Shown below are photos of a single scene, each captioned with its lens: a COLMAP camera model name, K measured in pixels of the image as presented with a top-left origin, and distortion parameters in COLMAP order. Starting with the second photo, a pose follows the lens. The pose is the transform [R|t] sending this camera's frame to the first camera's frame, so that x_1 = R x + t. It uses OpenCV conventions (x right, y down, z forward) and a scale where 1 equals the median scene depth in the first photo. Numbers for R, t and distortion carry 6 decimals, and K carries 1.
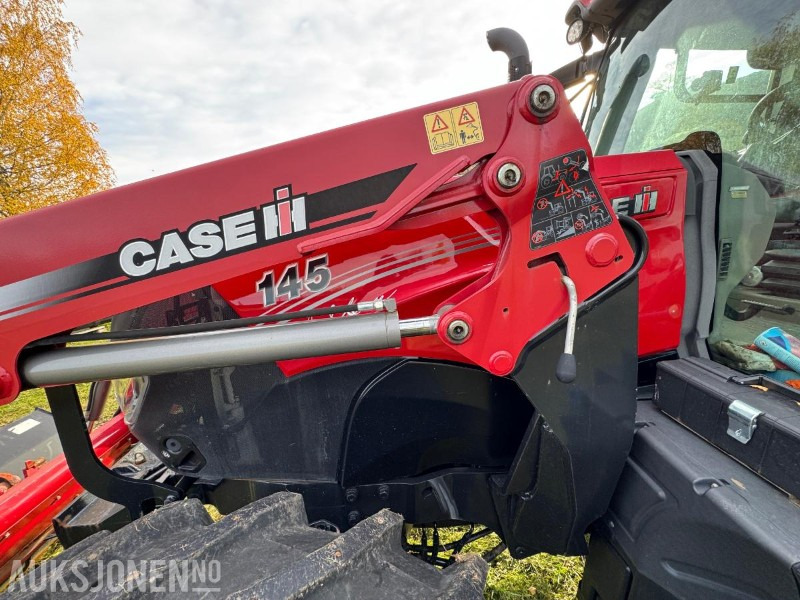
lens RADIAL K [[320.3, 0, 400.0], [0, 320.3, 300.0], [0, 0, 1]] dist [-0.001436, 0.000024]
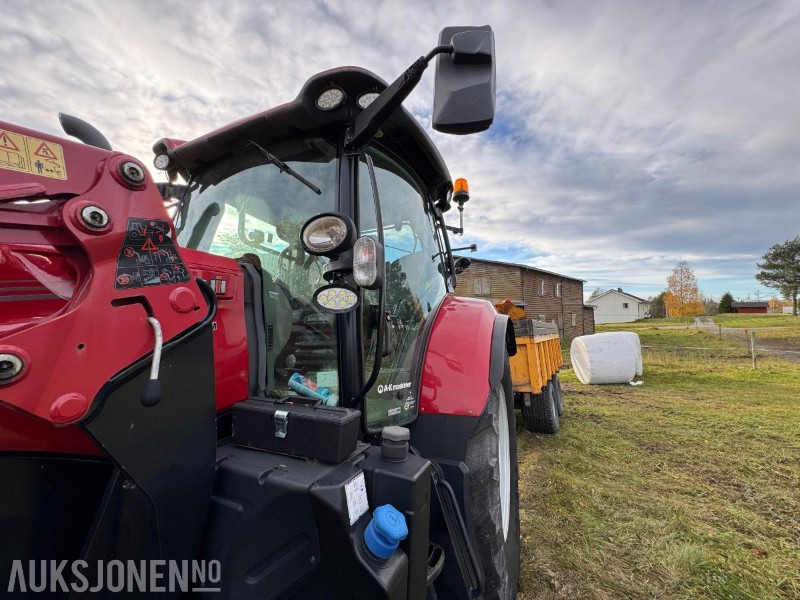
lens RADIAL K [[320.3, 0, 400.0], [0, 320.3, 300.0], [0, 0, 1]] dist [-0.001436, 0.000024]
pose [[0.434148, 0.153313, 0.887699, -0.125561], [0.192754, 0.946780, -0.257787, 0.330651], [-0.879978, 0.283025, 0.381491, -0.243102]]
